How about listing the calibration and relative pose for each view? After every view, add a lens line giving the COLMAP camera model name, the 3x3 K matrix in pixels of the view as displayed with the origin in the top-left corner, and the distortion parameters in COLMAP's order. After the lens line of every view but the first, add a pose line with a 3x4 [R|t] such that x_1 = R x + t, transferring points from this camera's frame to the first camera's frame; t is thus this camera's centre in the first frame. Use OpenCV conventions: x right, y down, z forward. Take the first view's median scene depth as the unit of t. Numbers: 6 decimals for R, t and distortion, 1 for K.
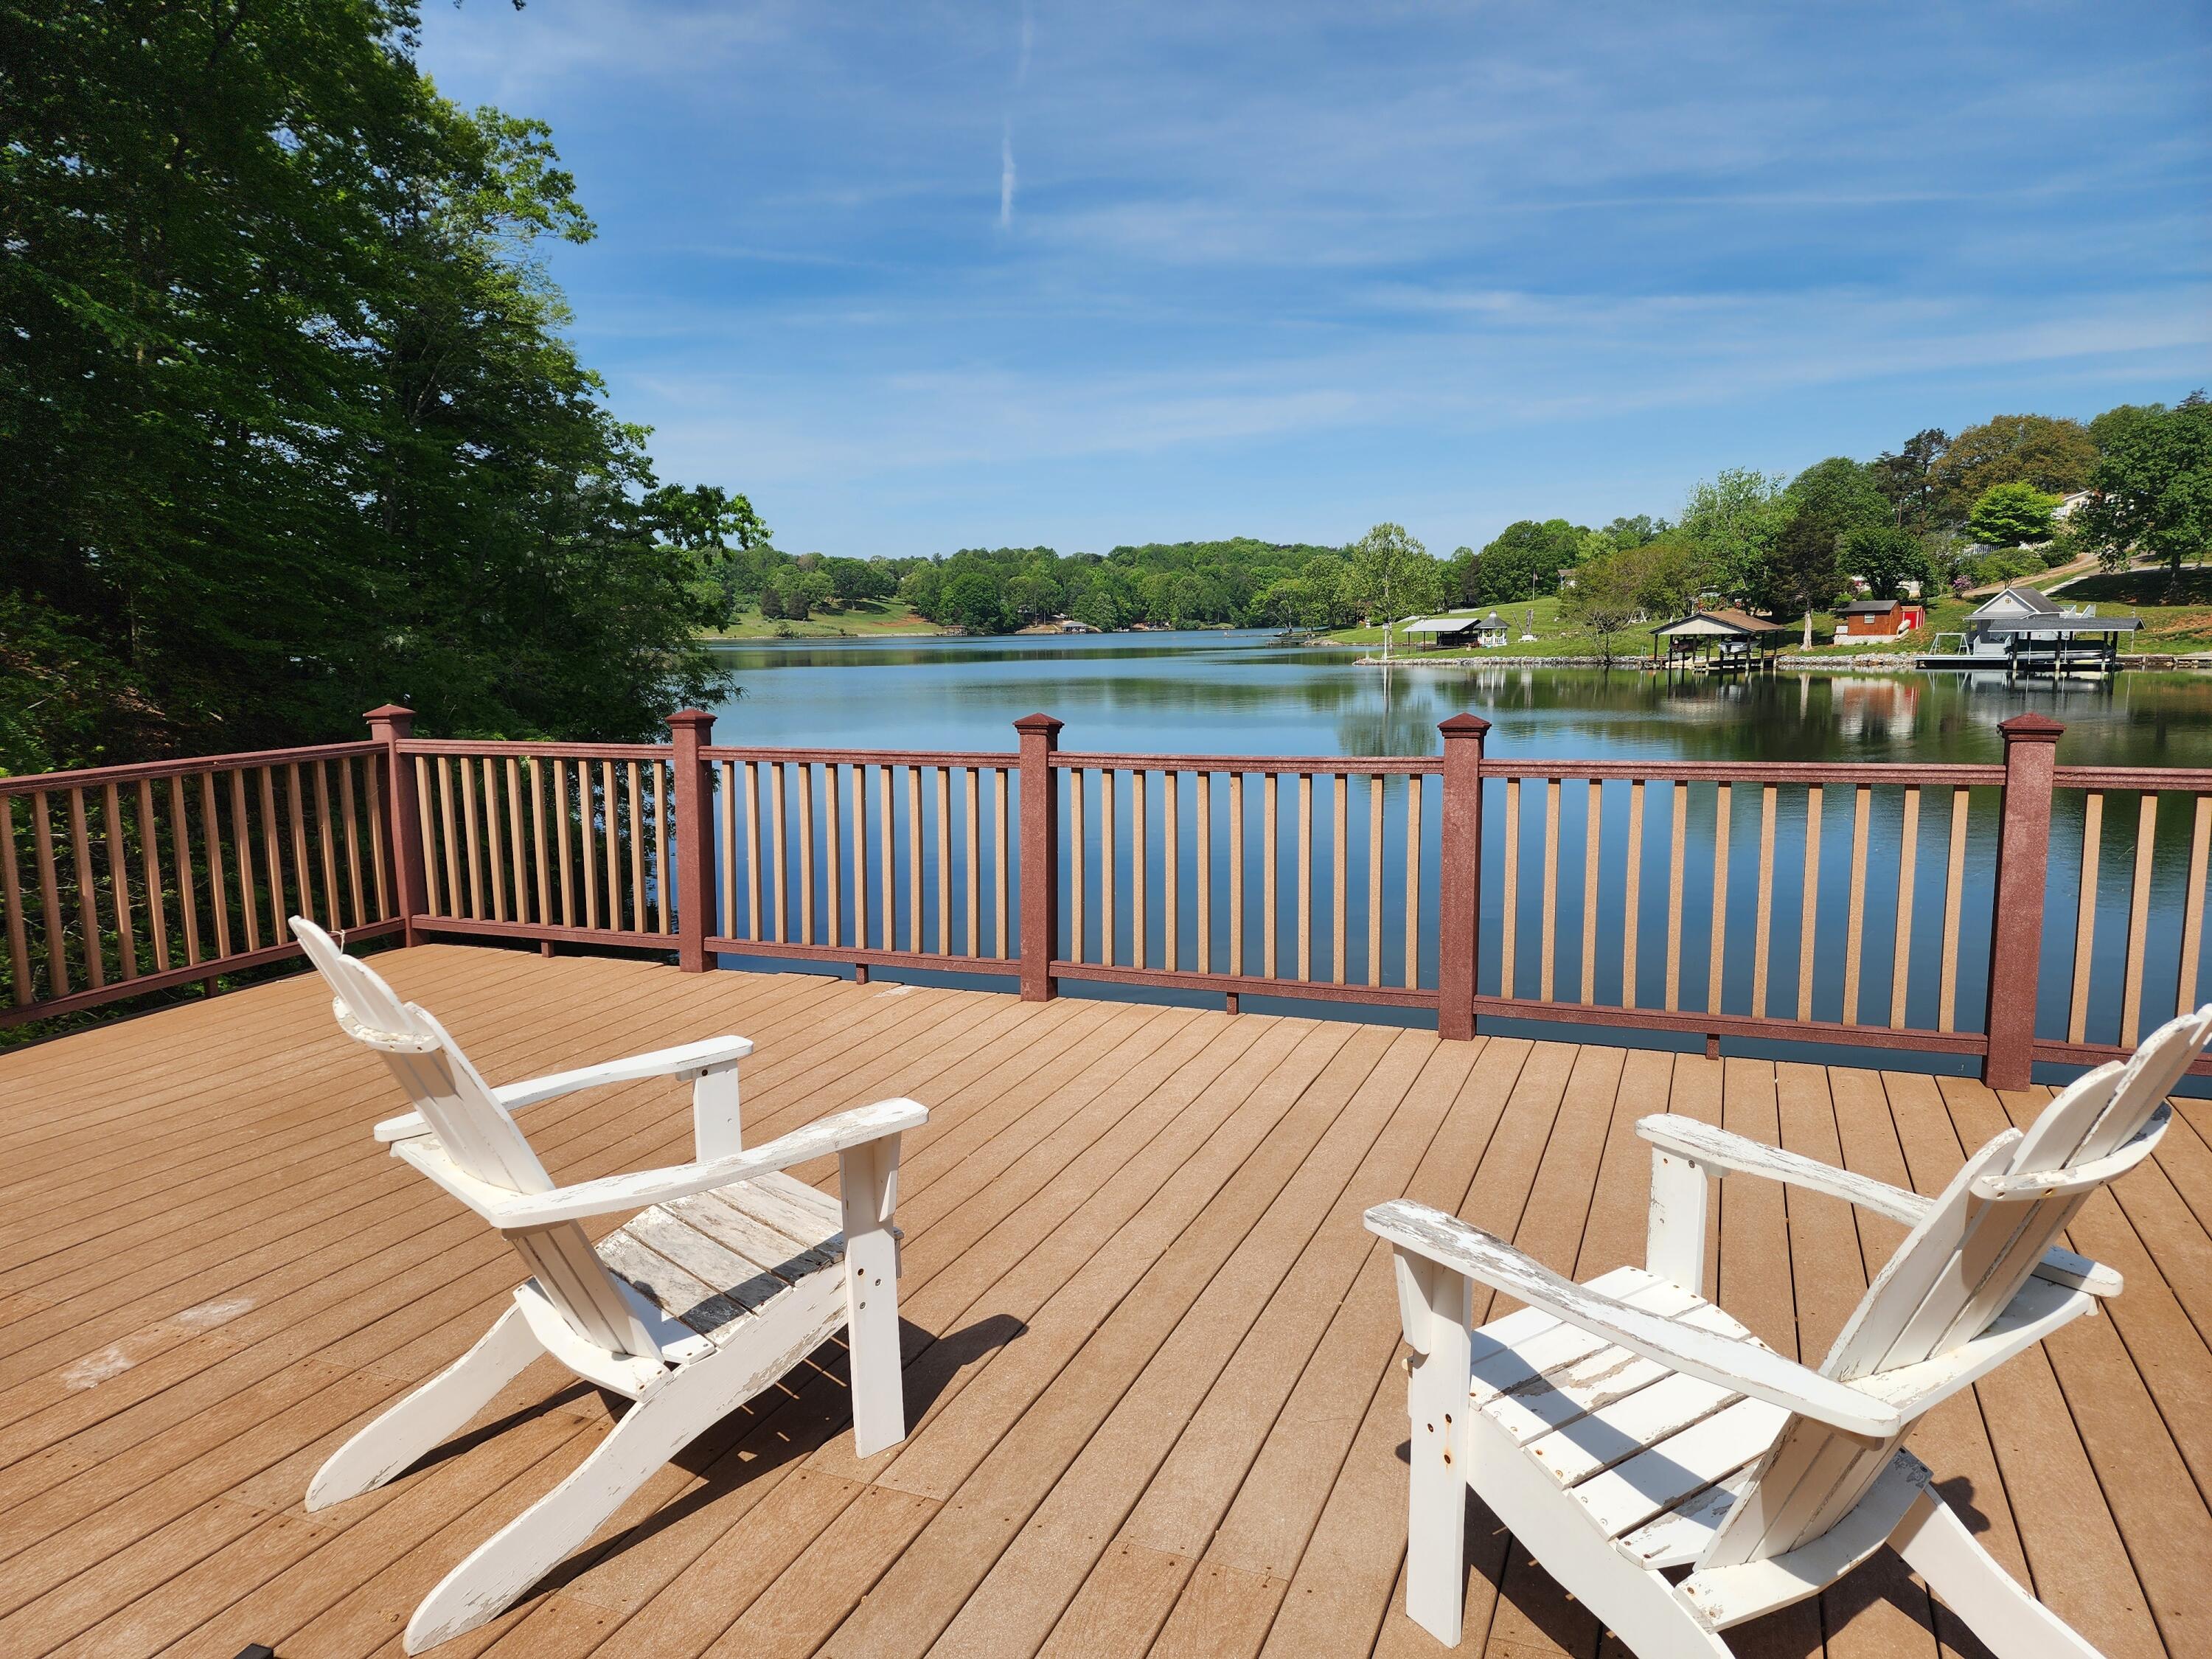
lens RADIAL K [[1481.9, 0, 1106.0], [0, 1481.9, 832.5], [0, 0, 1]] dist [0.006398, -0.000583]
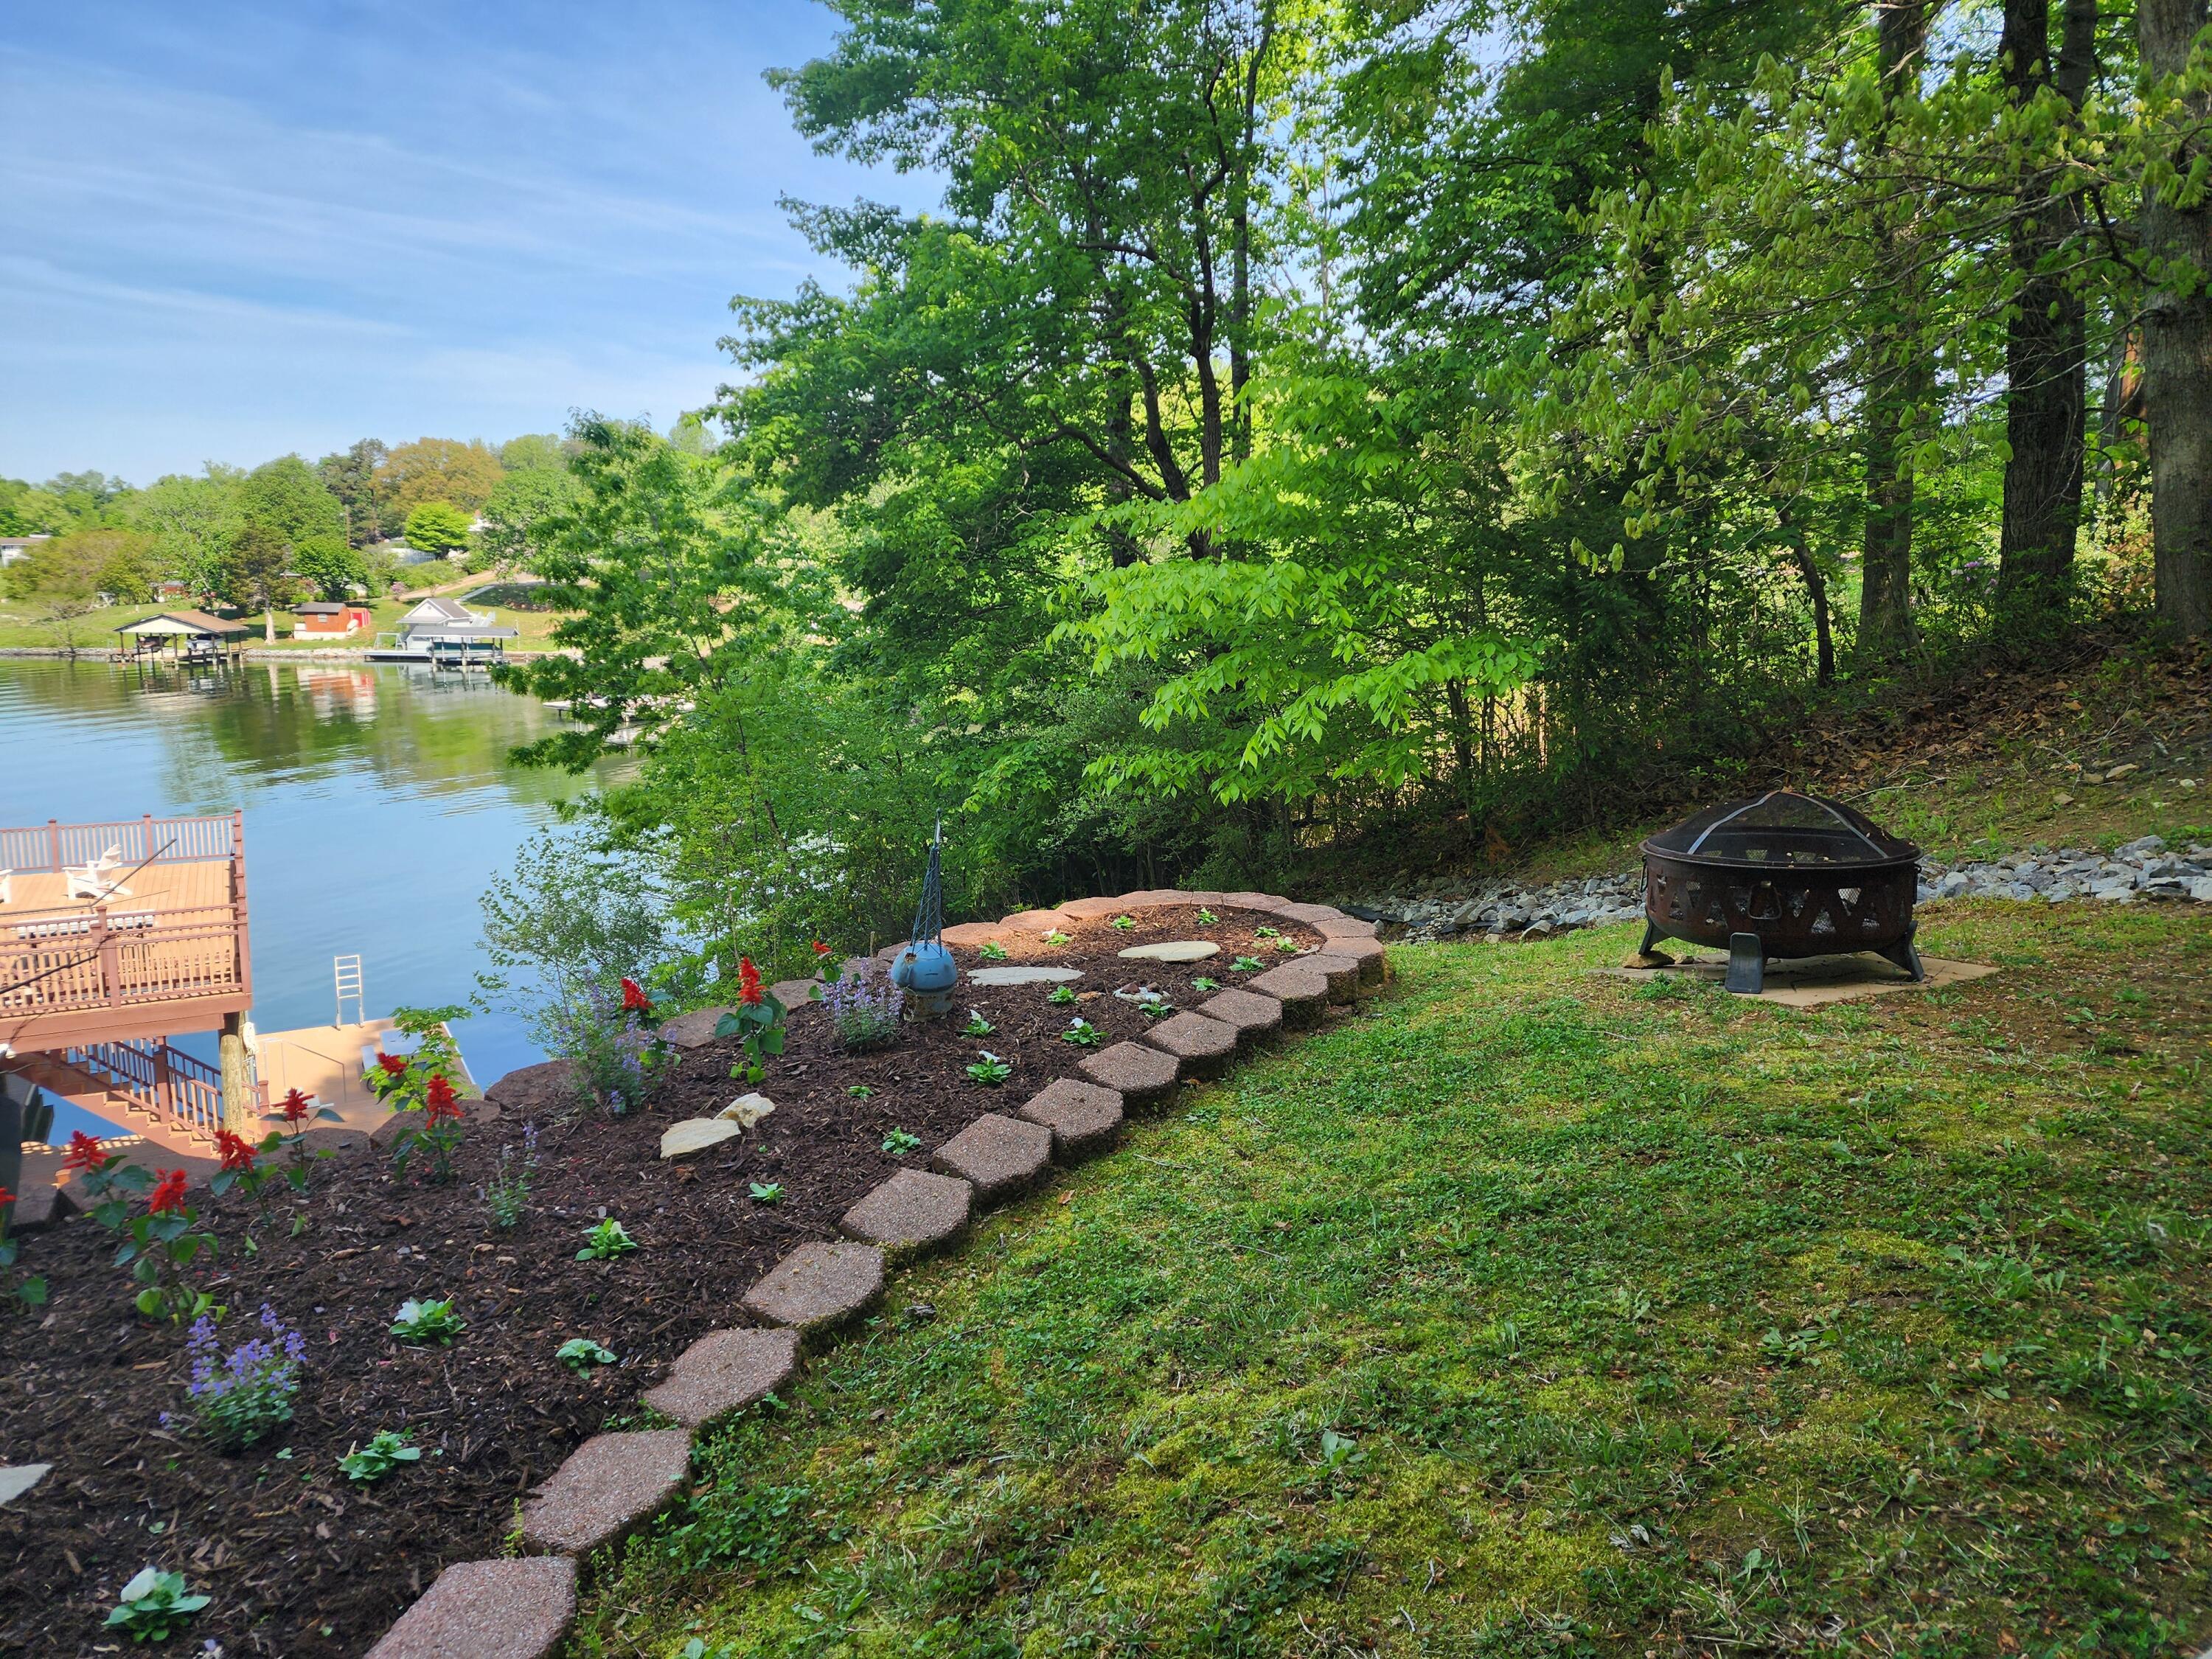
lens RADIAL K [[1481.9, 0, 1105.1], [0, 1481.9, 835.9], [0, 0, 1]] dist [0.006398, -0.000583]
pose [[0.600051, -0.105366, 0.792992, -0.065339], [0.081600, 0.994179, 0.070352, -0.003984], [-0.795789, 0.022494, 0.605156, -0.200915]]
